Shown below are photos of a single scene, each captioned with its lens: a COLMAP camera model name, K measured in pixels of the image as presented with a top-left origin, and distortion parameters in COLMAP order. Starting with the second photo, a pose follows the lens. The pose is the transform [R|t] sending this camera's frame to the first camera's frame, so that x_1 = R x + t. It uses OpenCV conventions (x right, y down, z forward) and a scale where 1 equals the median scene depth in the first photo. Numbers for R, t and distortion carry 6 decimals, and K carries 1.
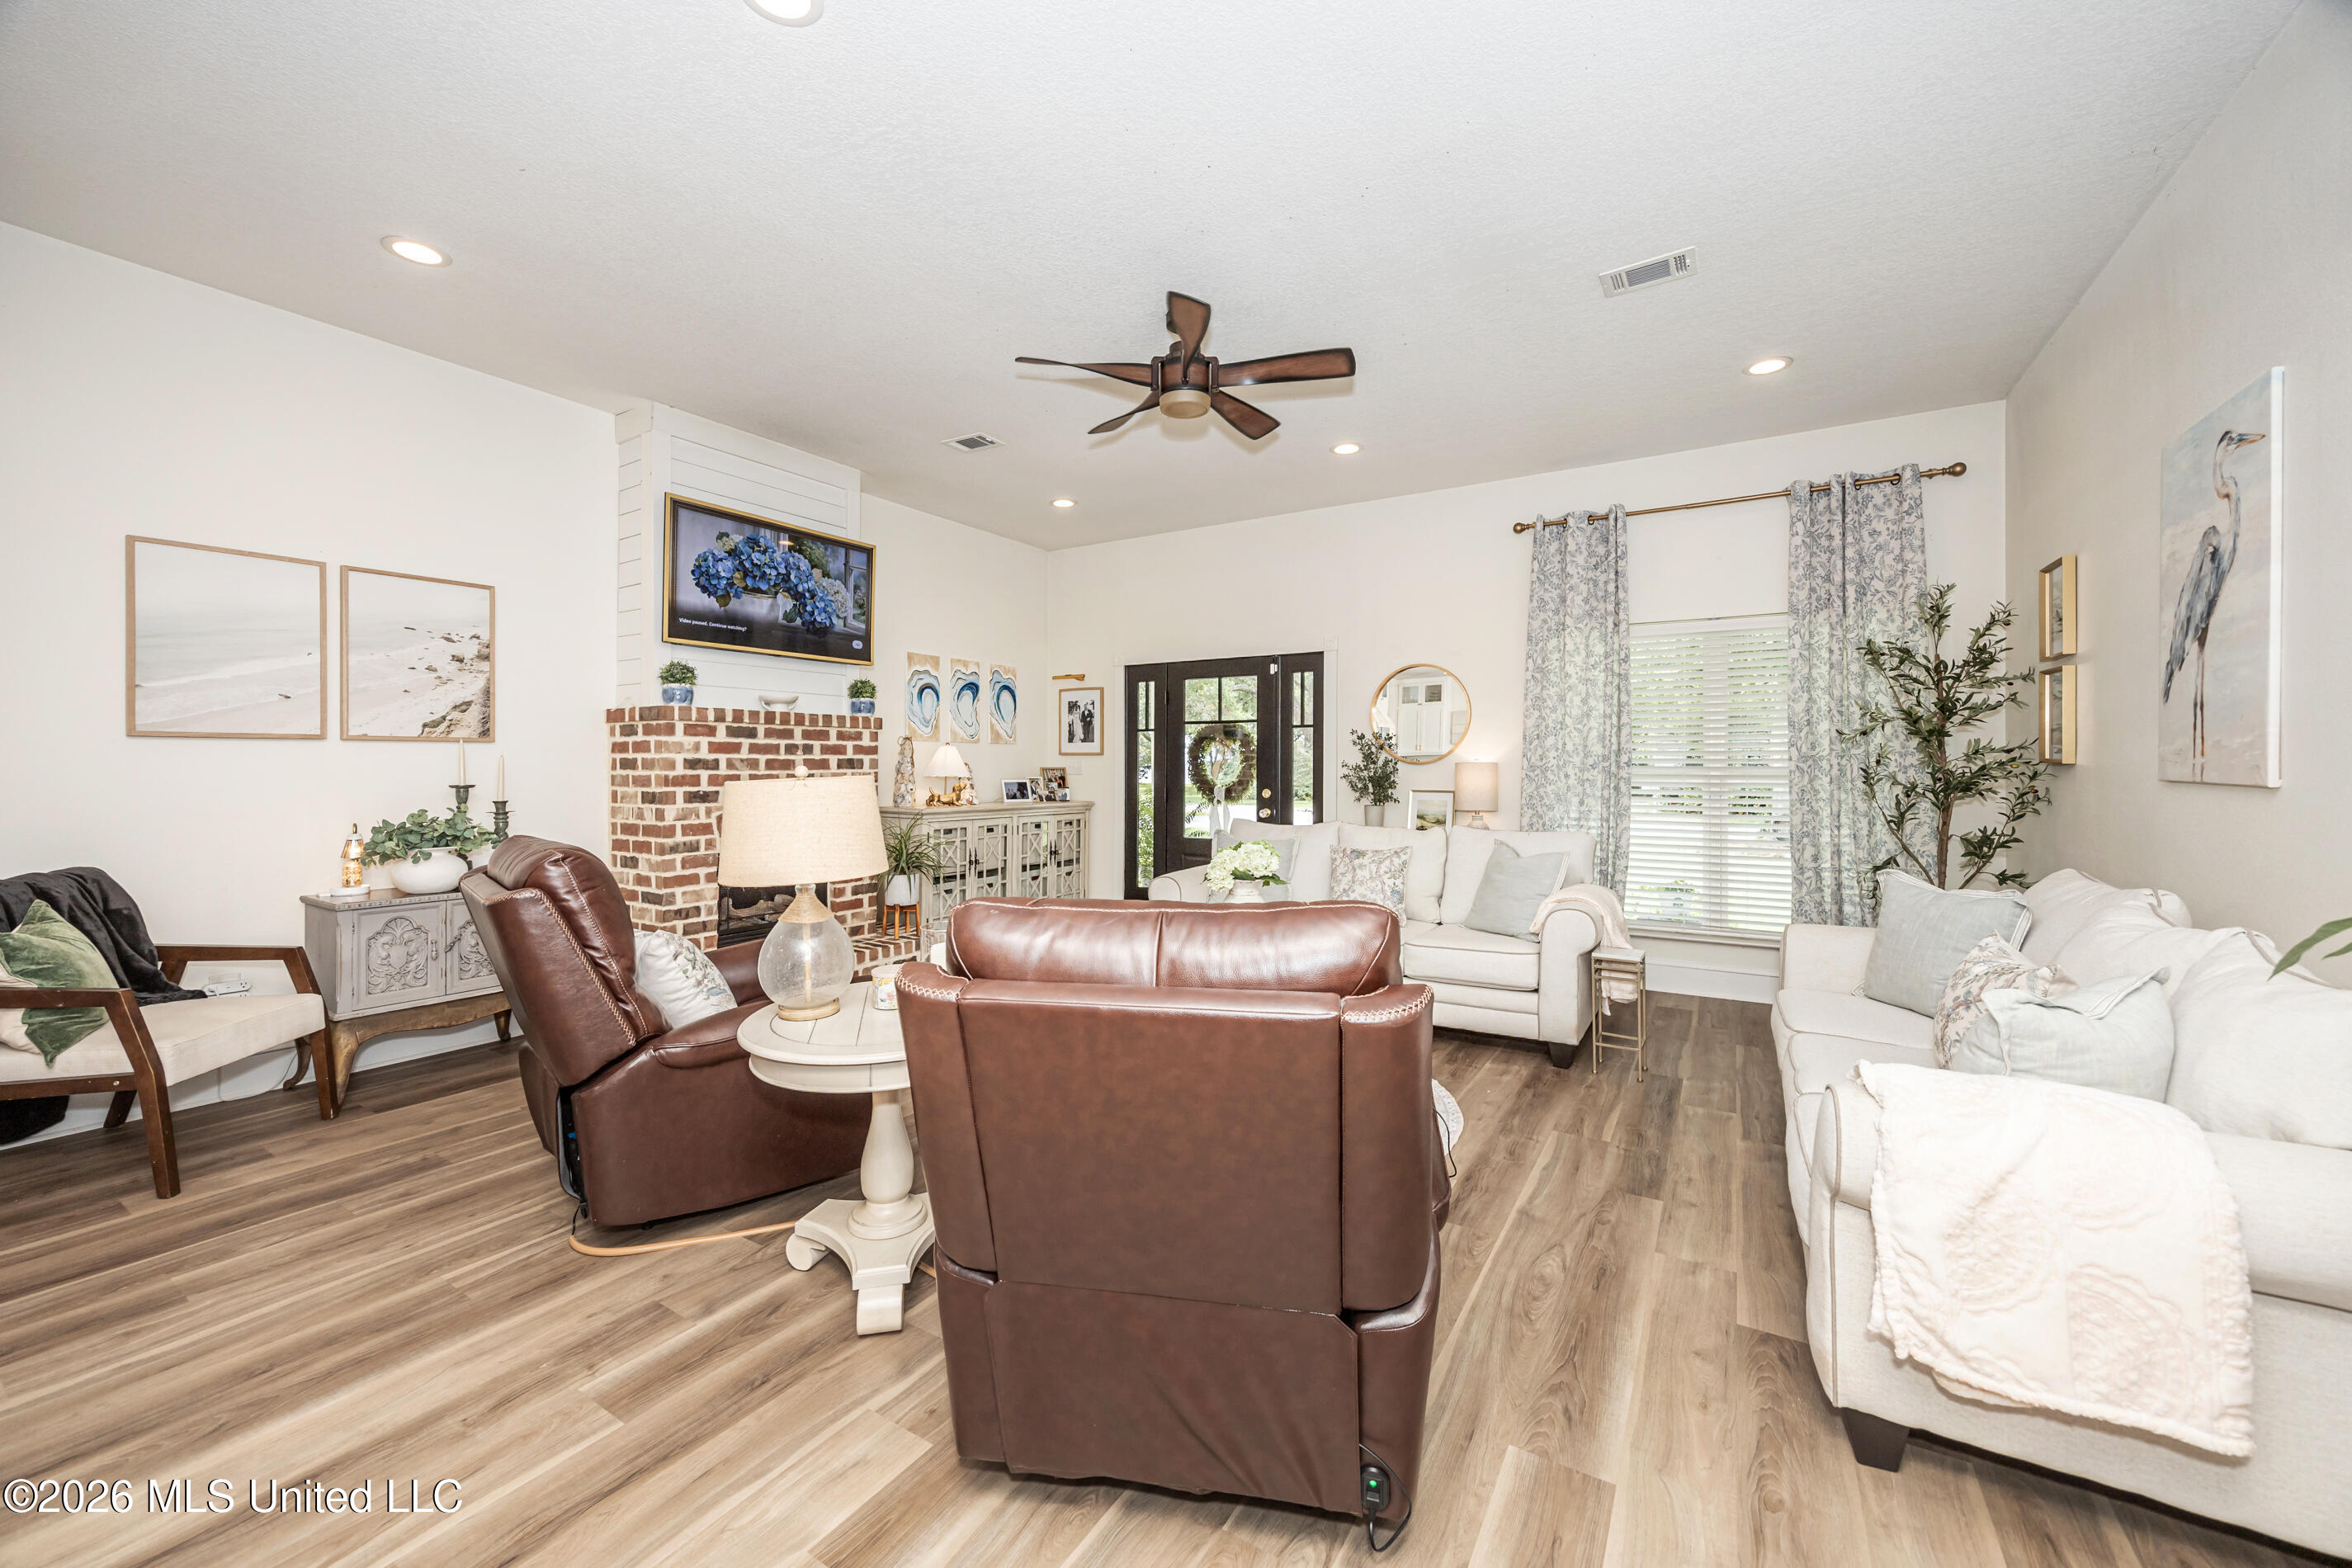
lens RADIAL K [[934.3, 0, 1168.6], [0, 934.3, 754.0], [0, 0, 1]] dist [-0.001210, -0.000064]
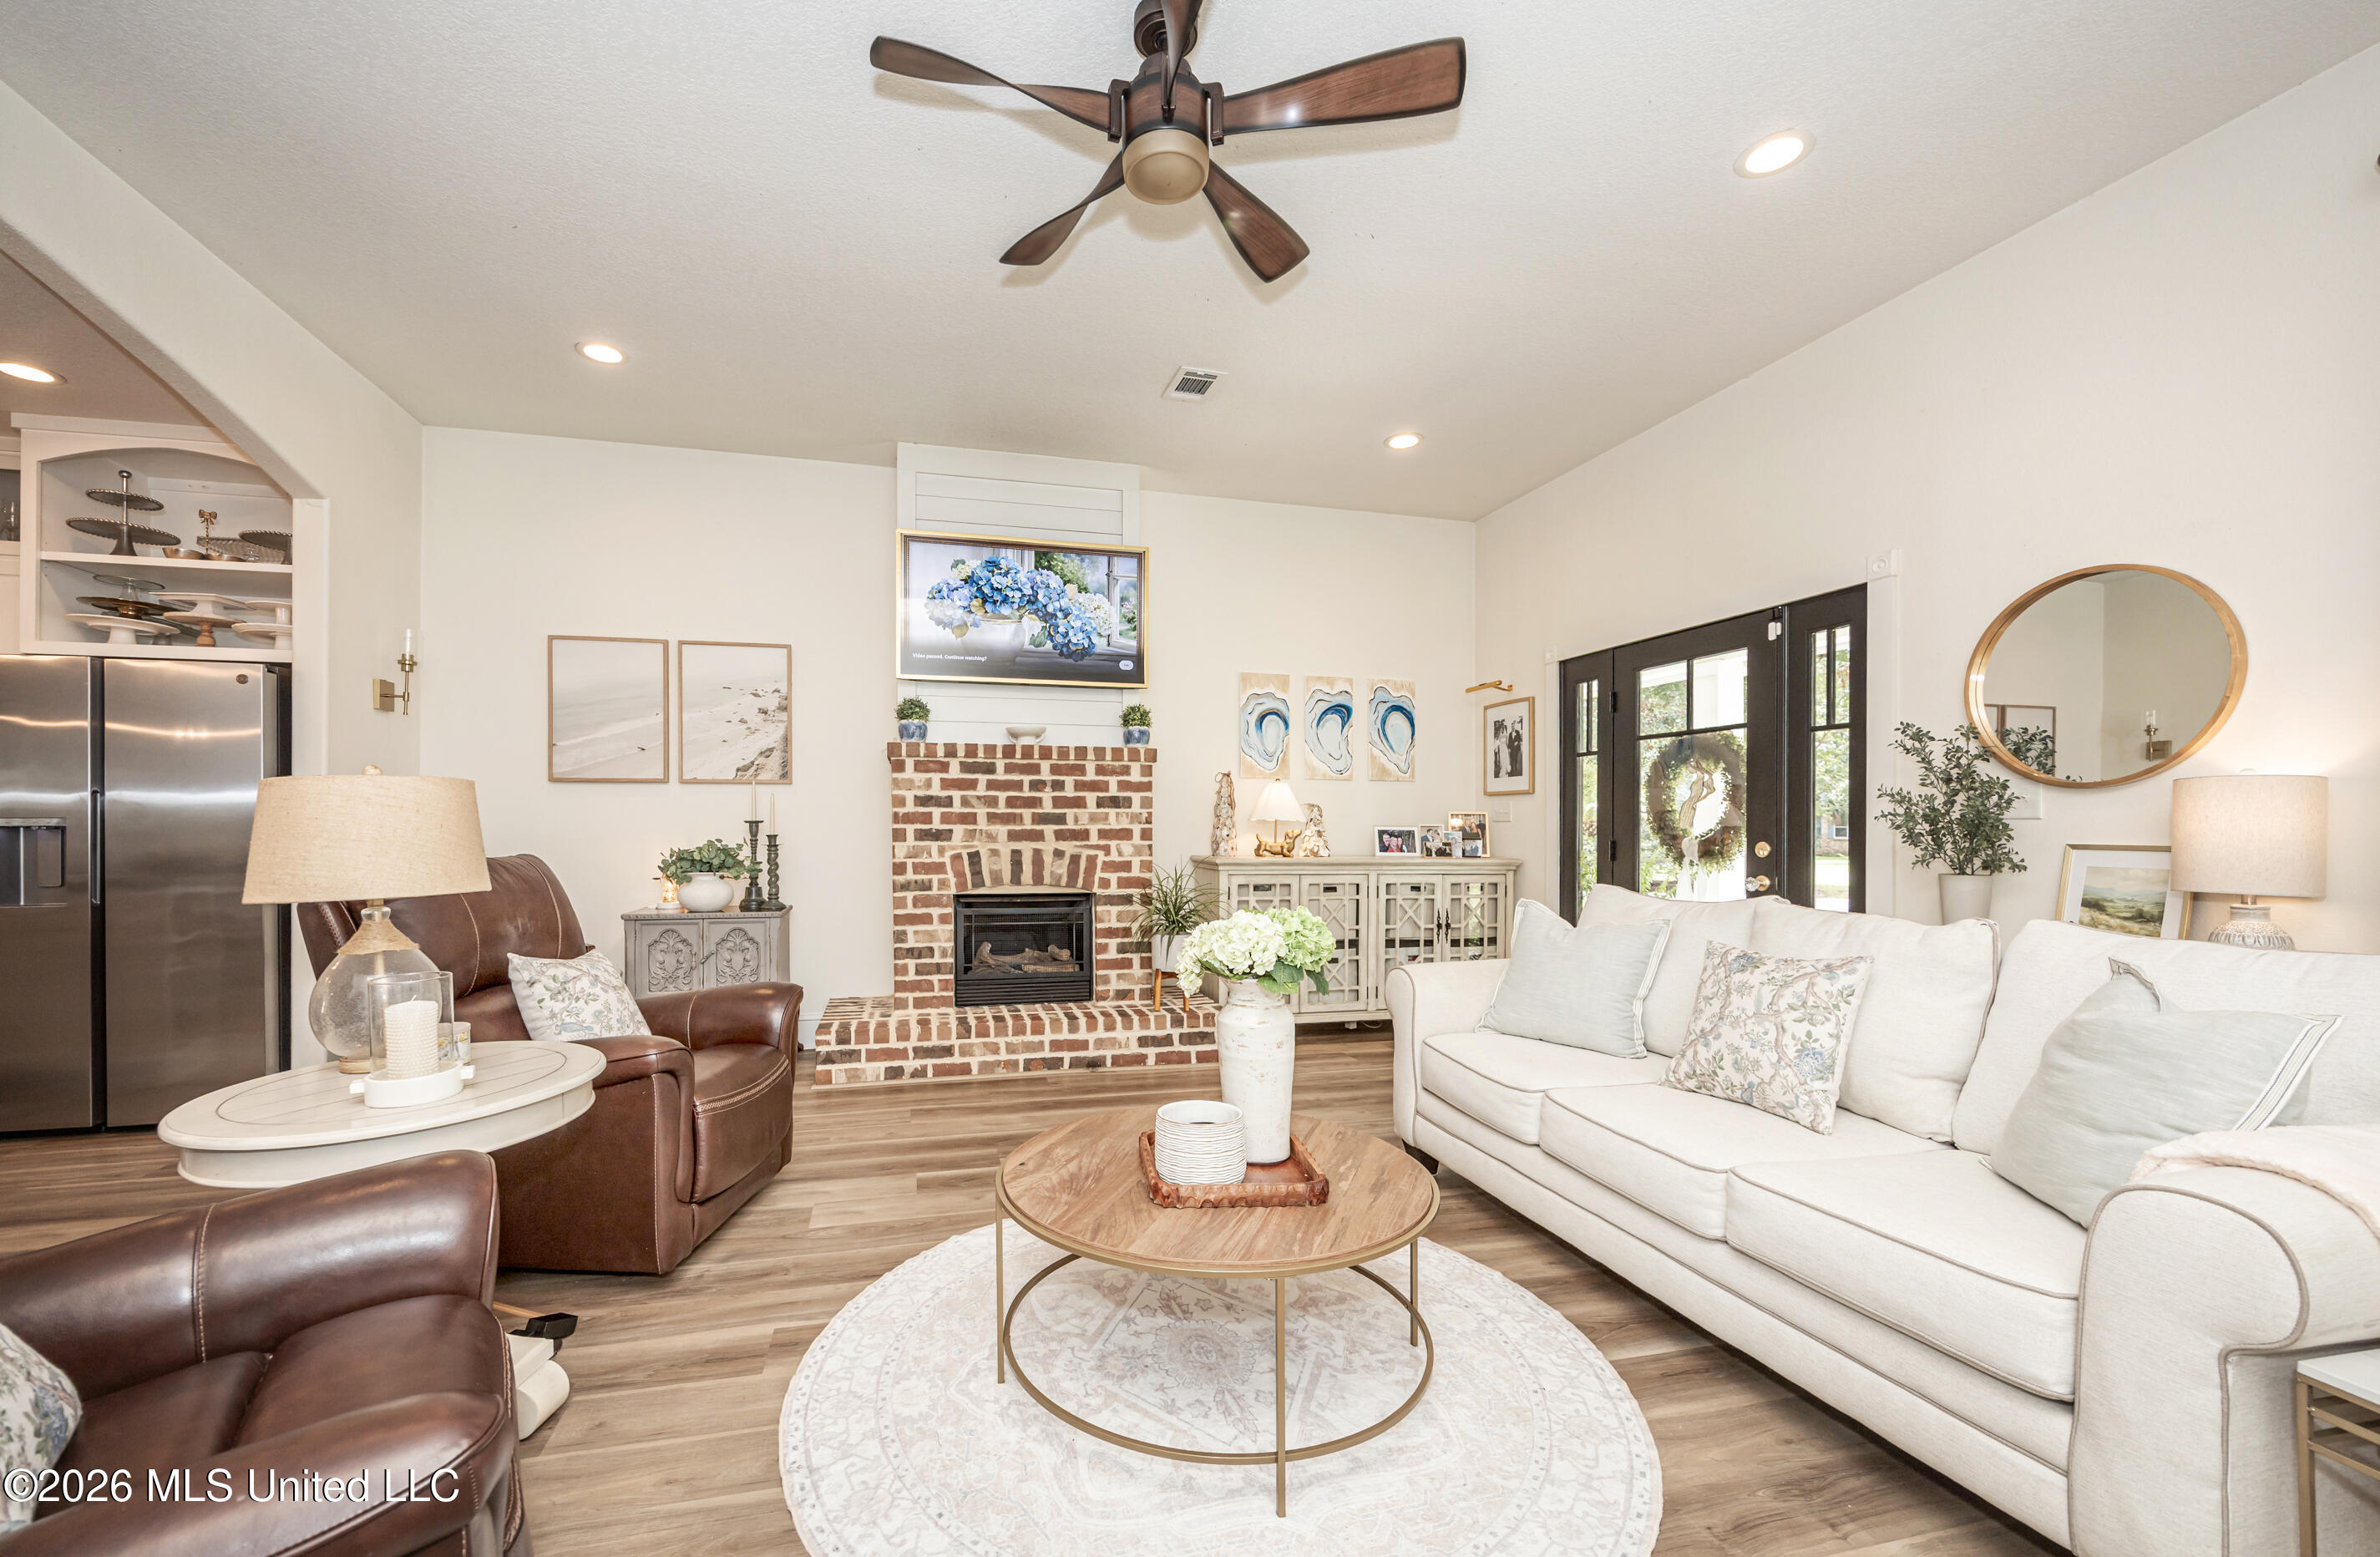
lens RADIAL K [[941.0, 0, 1116.5], [0, 941.0, 825.5], [0, 0, 1]] dist [-0.017502, 0.000228]
pose [[0.707237, -0.001224, -0.706976, 0.310277], [0.005639, 0.999976, 0.003910, 0.031623], [0.706954, -0.006752, 0.707227, 0.419350]]
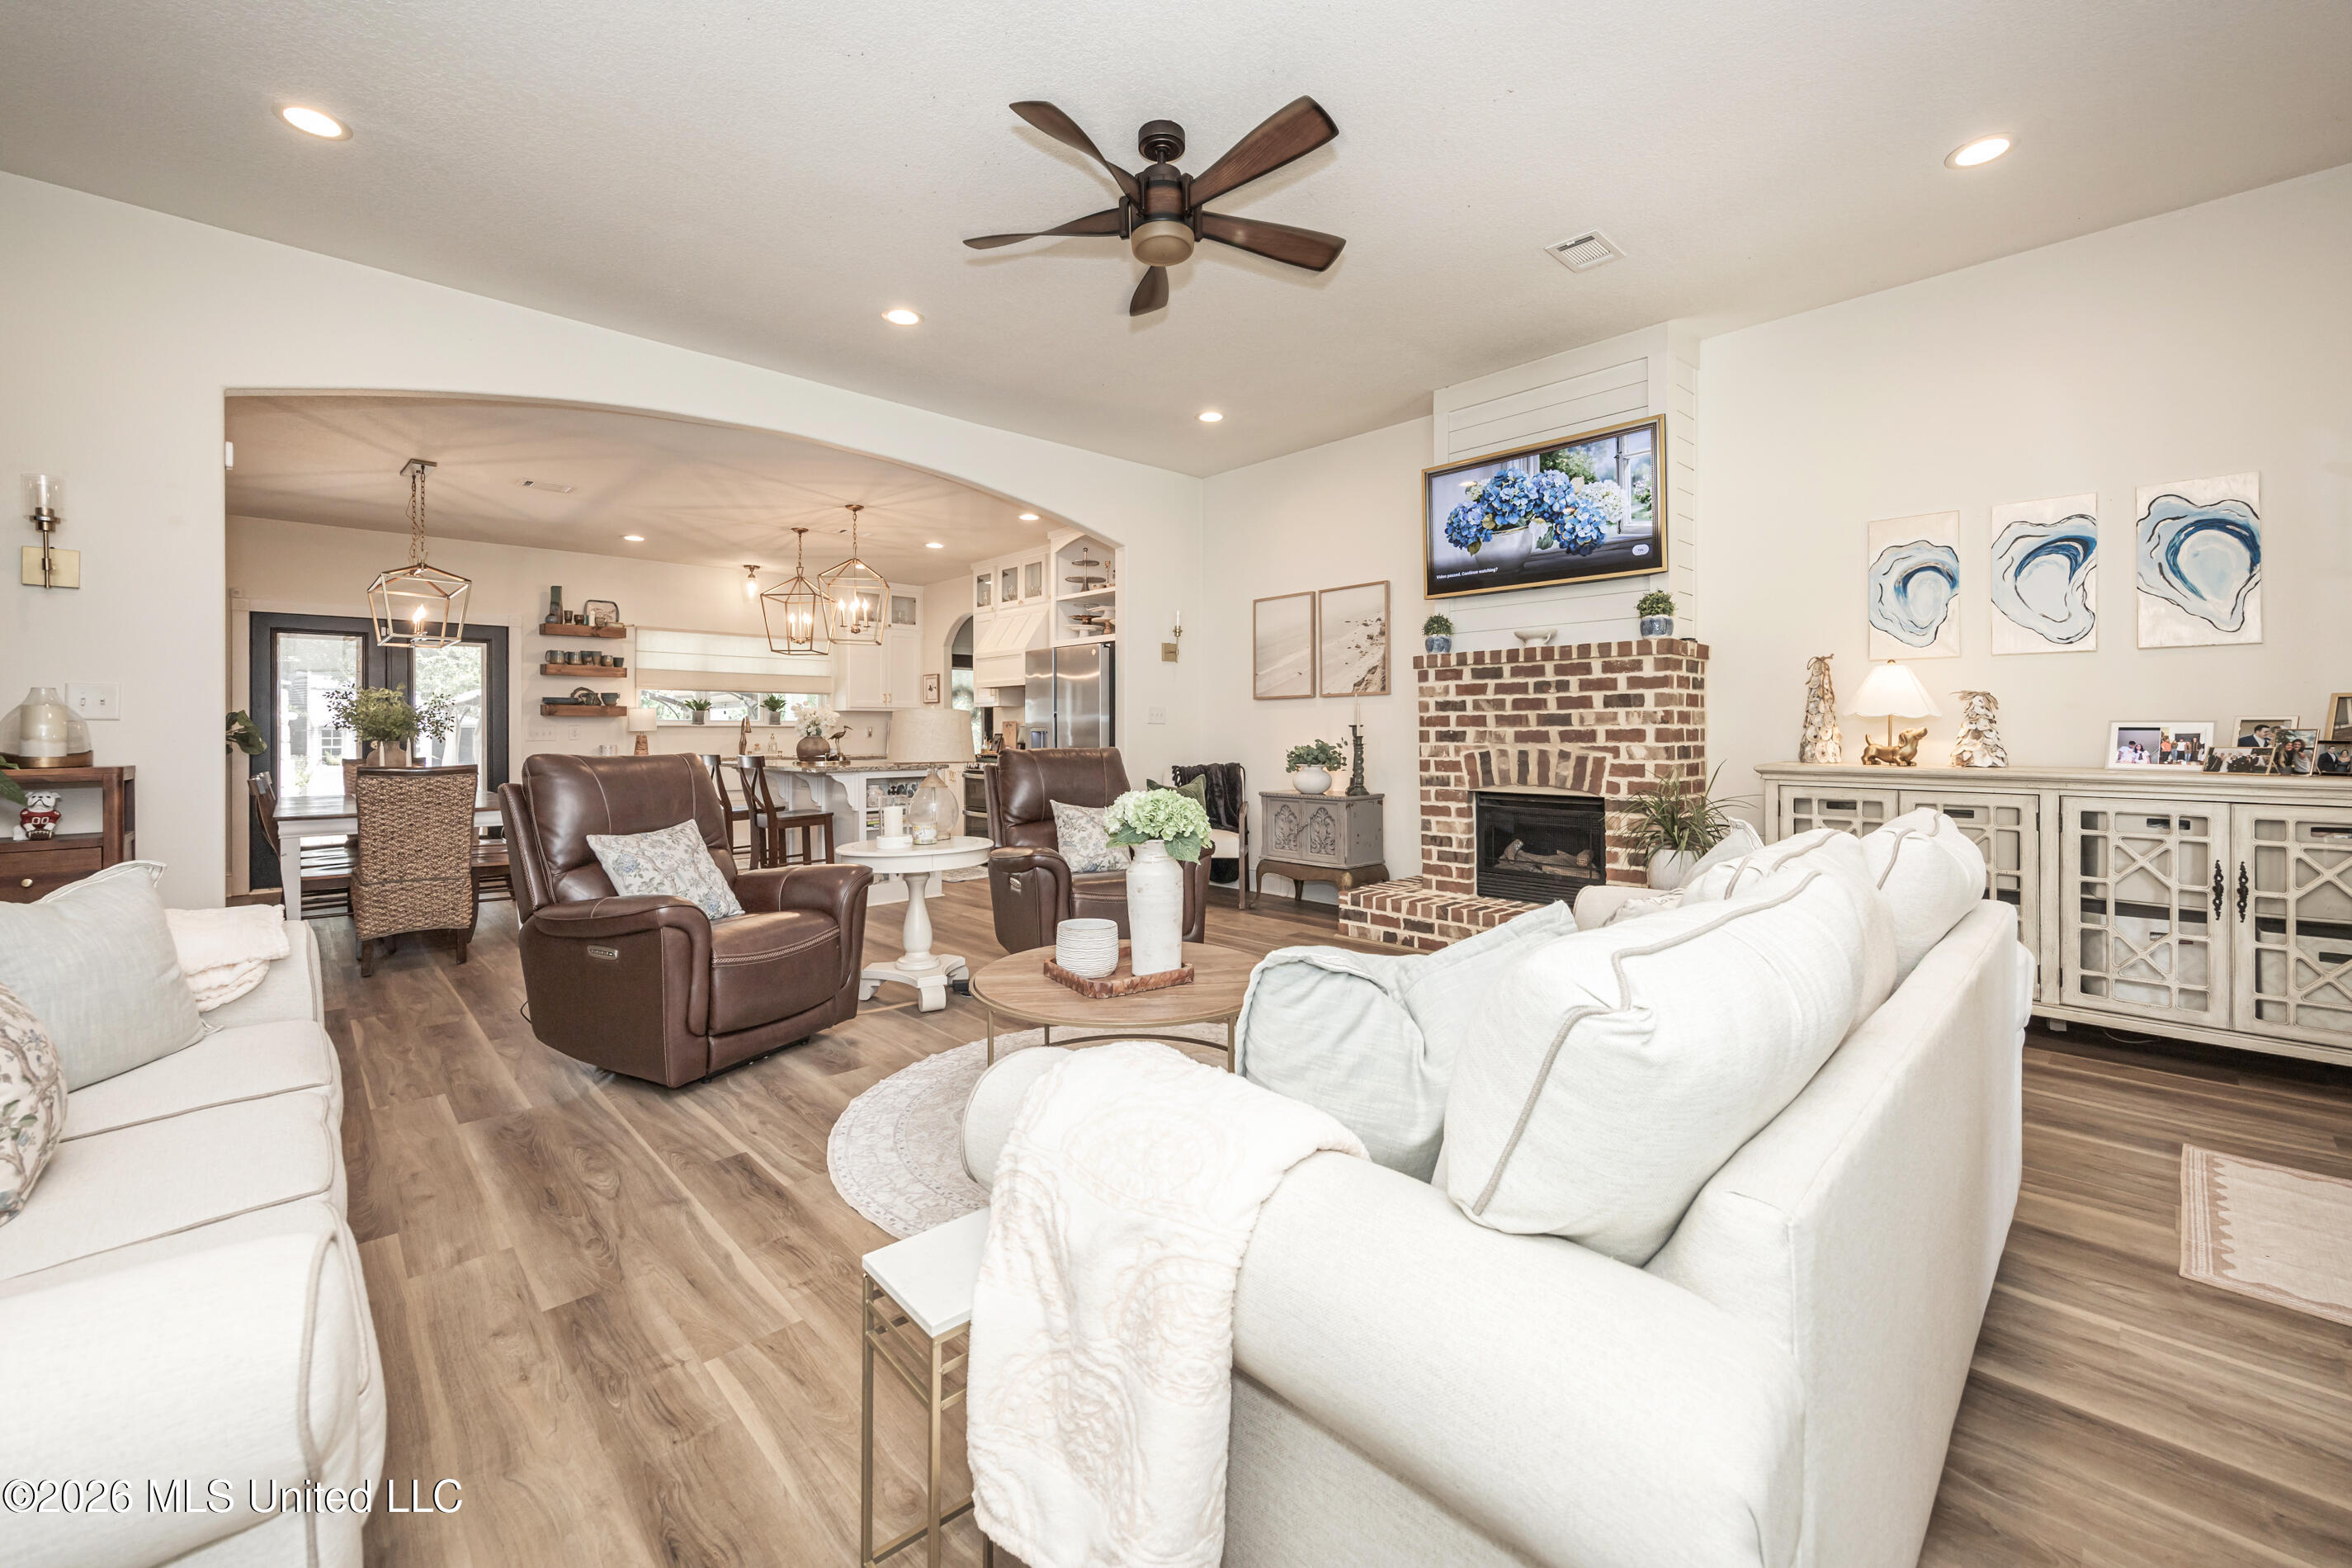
lens RADIAL K [[928.3, 0, 1154.0], [0, 928.3, 731.9], [0, 0, 1]] dist [-0.006149, -0.000077]
pose [[-0.267537, -0.006377, -0.963526, 0.594115], [0.009038, 0.999918, -0.009127, 0.045136], [0.963505, -0.011150, -0.267457, 0.907078]]
